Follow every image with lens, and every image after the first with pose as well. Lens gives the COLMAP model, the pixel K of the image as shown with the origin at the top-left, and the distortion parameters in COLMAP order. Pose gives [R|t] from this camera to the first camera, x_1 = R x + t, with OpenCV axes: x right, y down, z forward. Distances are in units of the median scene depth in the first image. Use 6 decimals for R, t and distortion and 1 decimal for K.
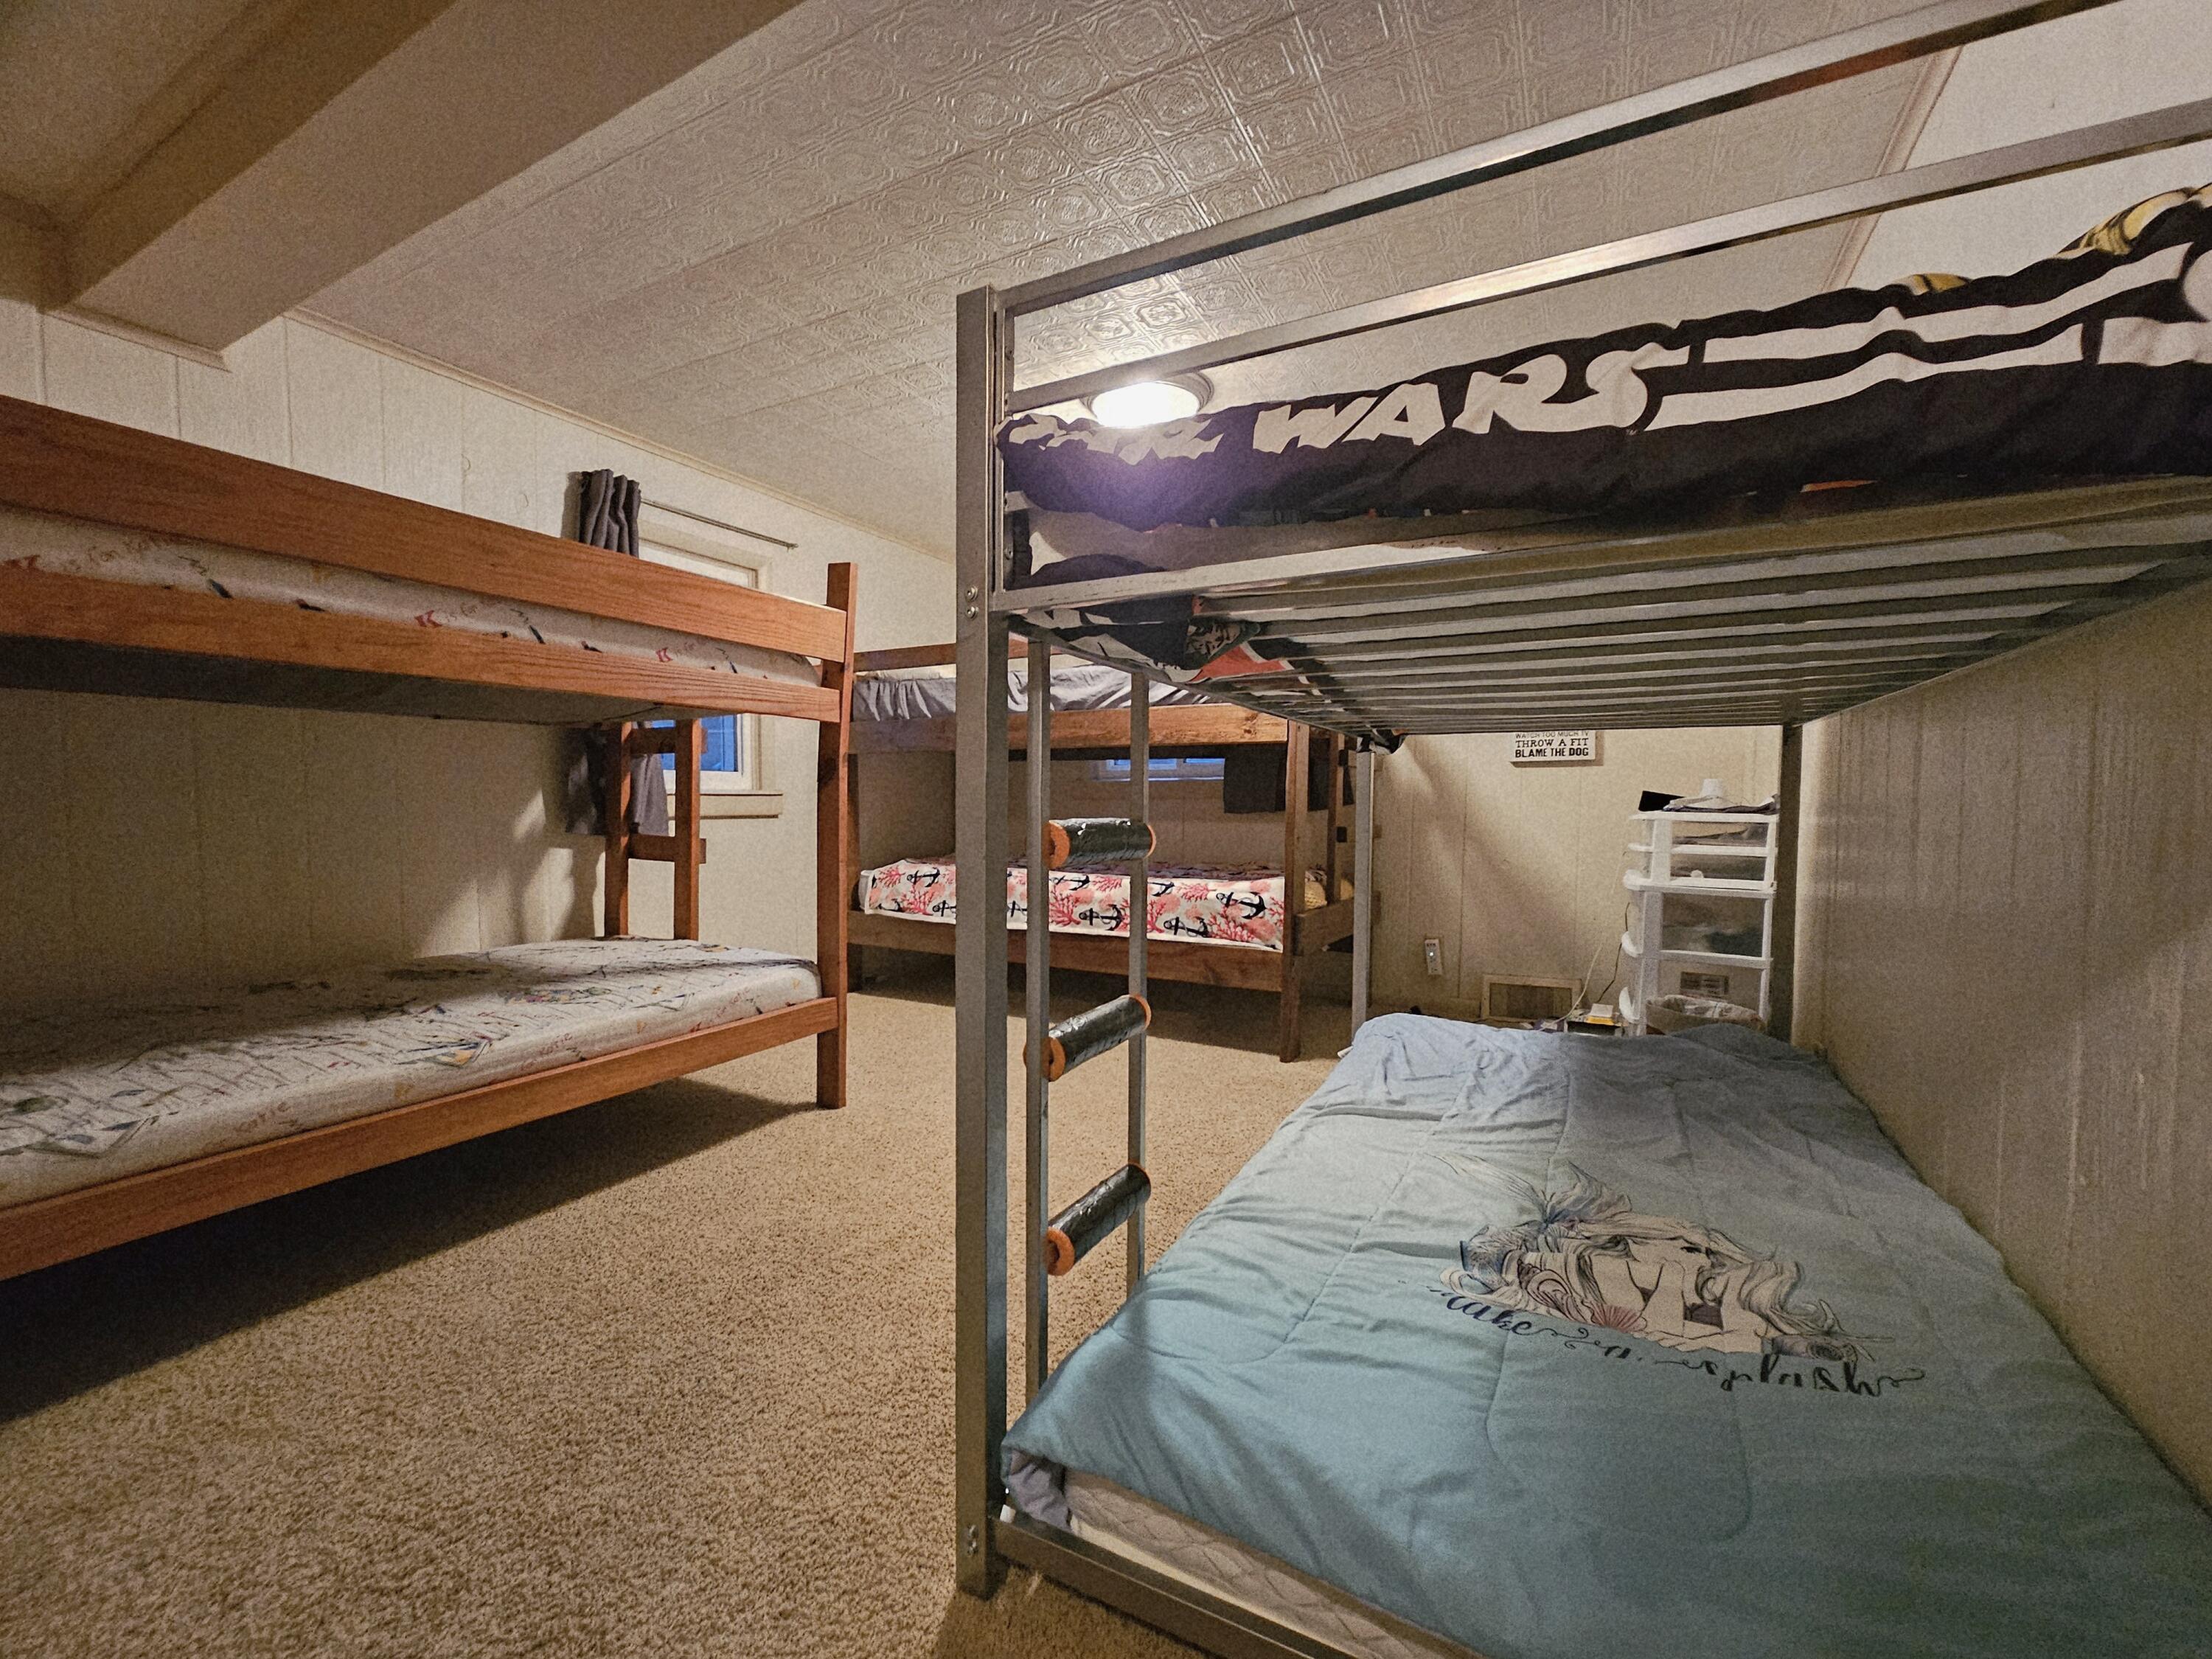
lens RADIAL K [[907.7, 0, 1100.1], [0, 907.7, 834.5], [0, 0, 1]] dist [-0.003397, -0.000157]
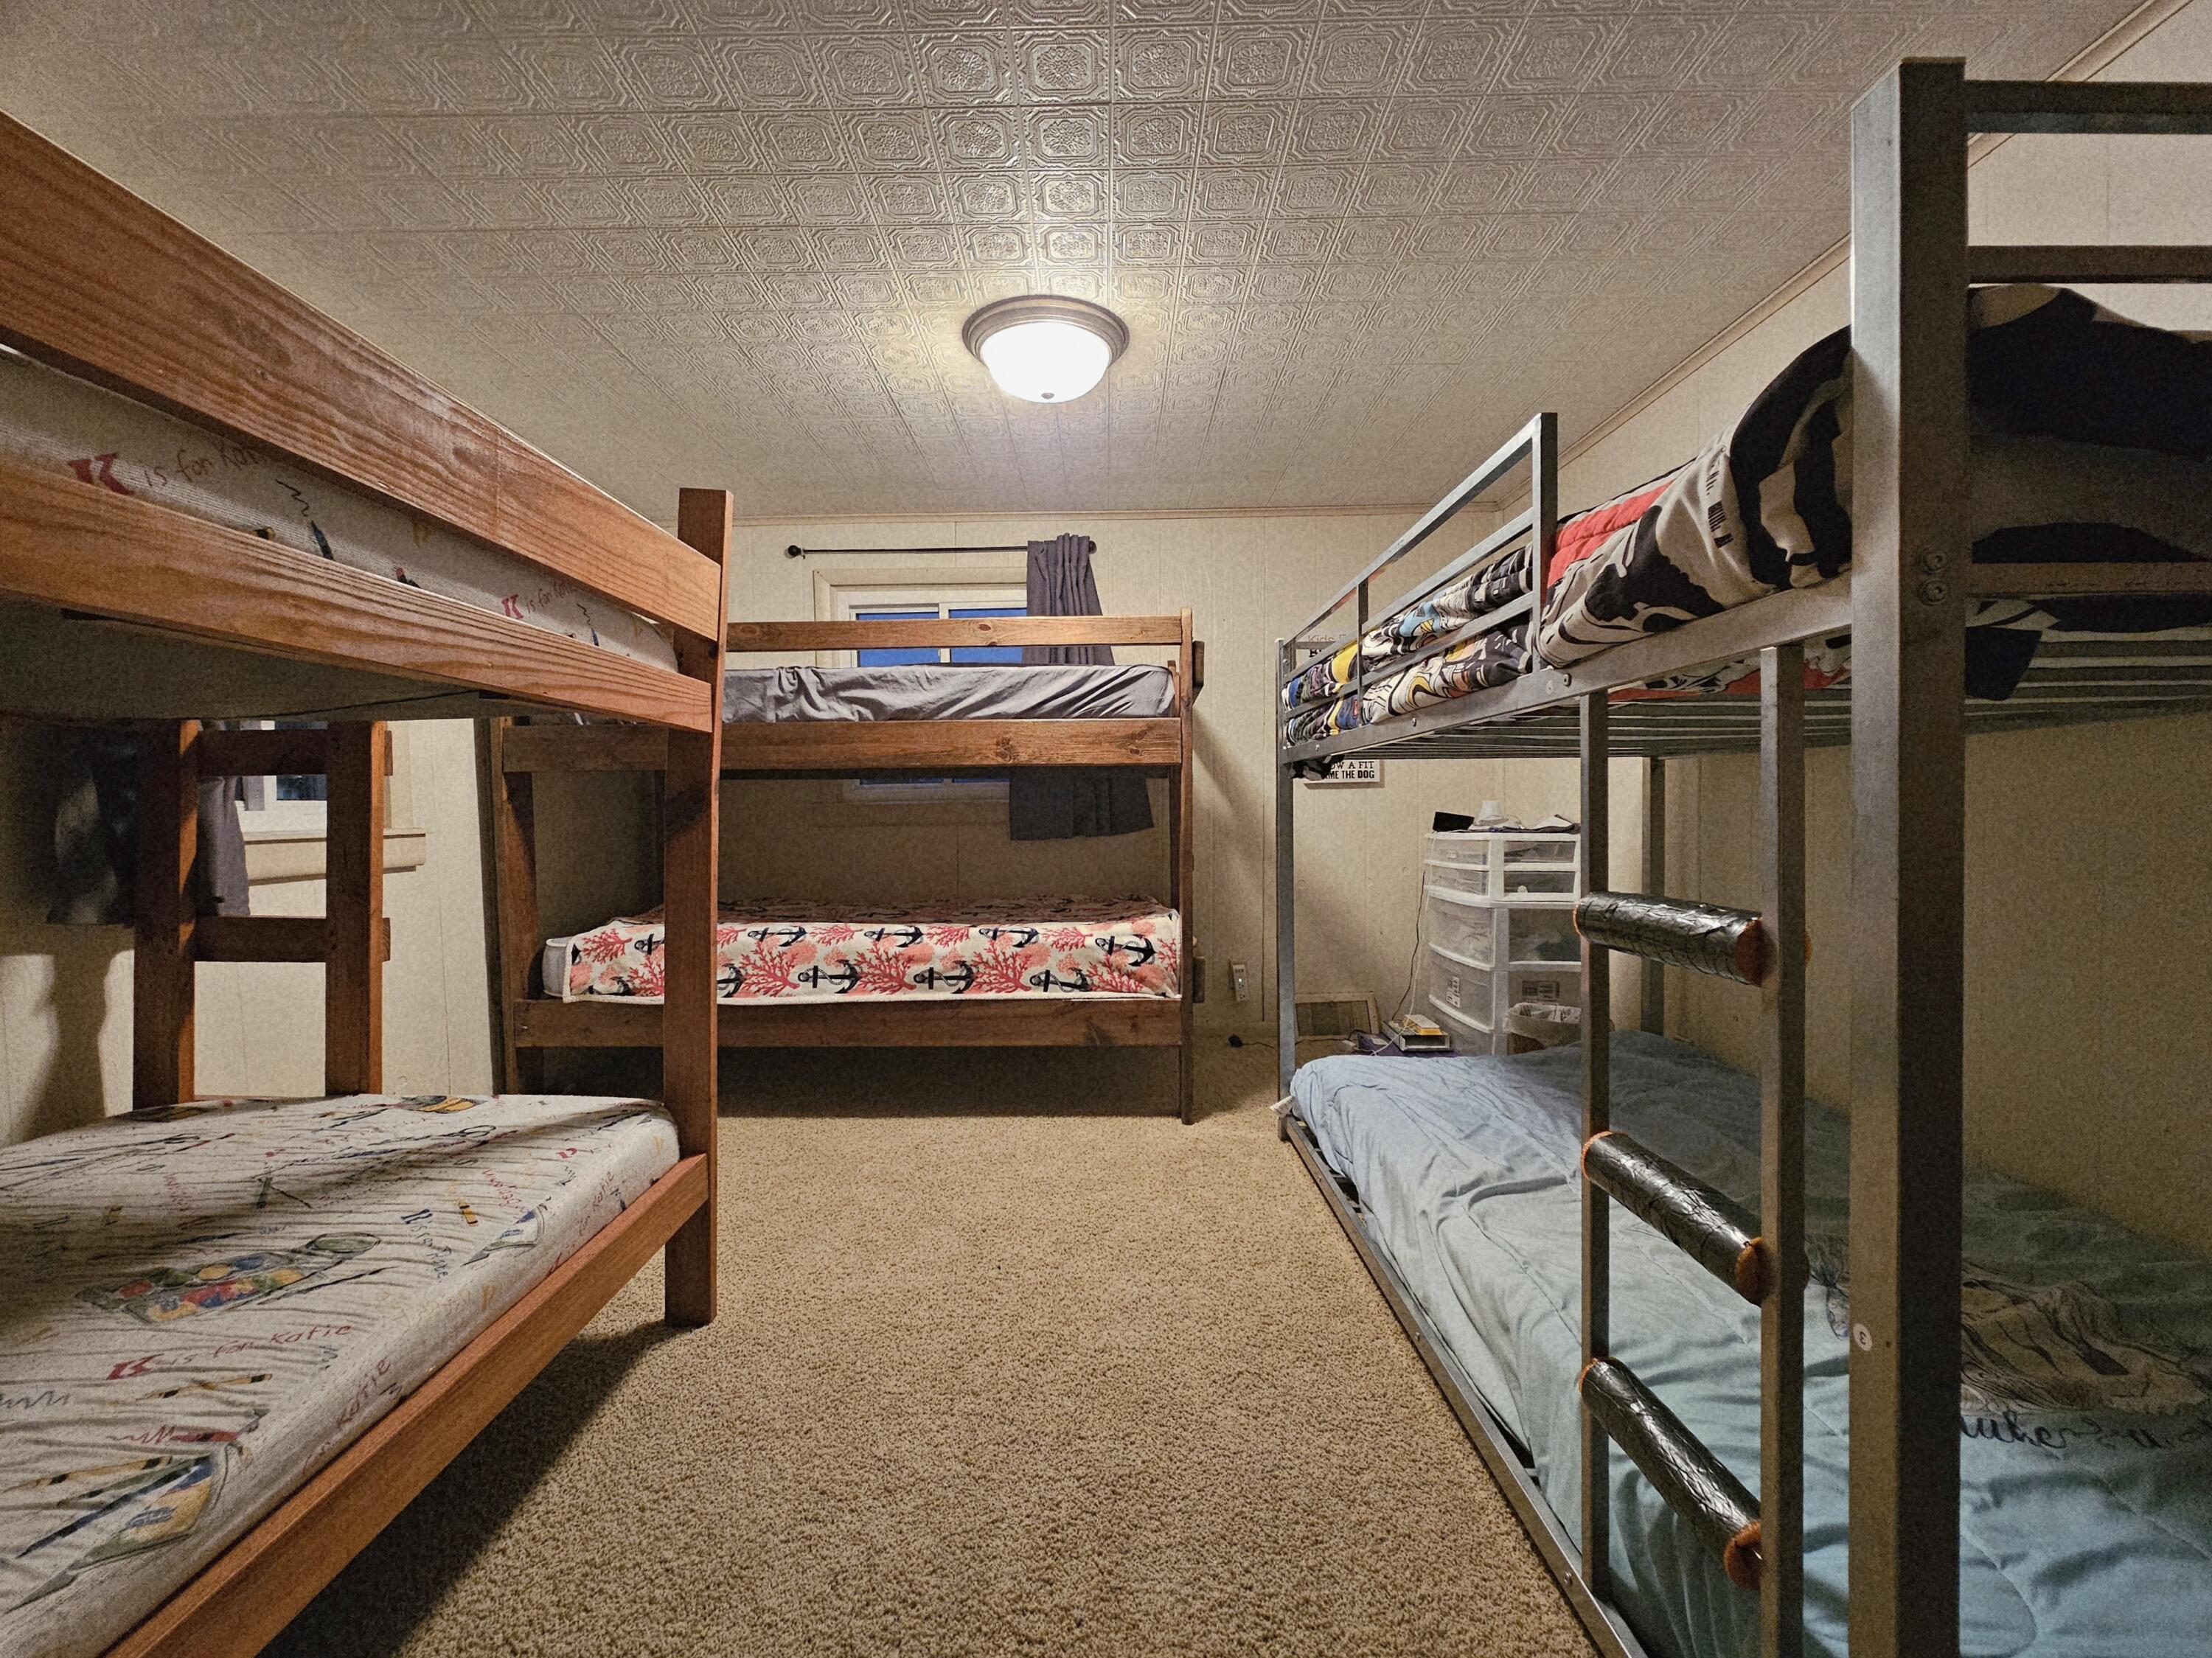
lens RADIAL K [[931.4, 0, 1106.0], [0, 931.4, 829.0], [0, 0, 1]] dist [0.000771, 0.000609]
pose [[0.883154, -0.023230, 0.468508, -0.283314], [0.032604, 0.999397, -0.011906, -0.029205], [-0.467950, 0.025790, 0.883379, 0.219529]]
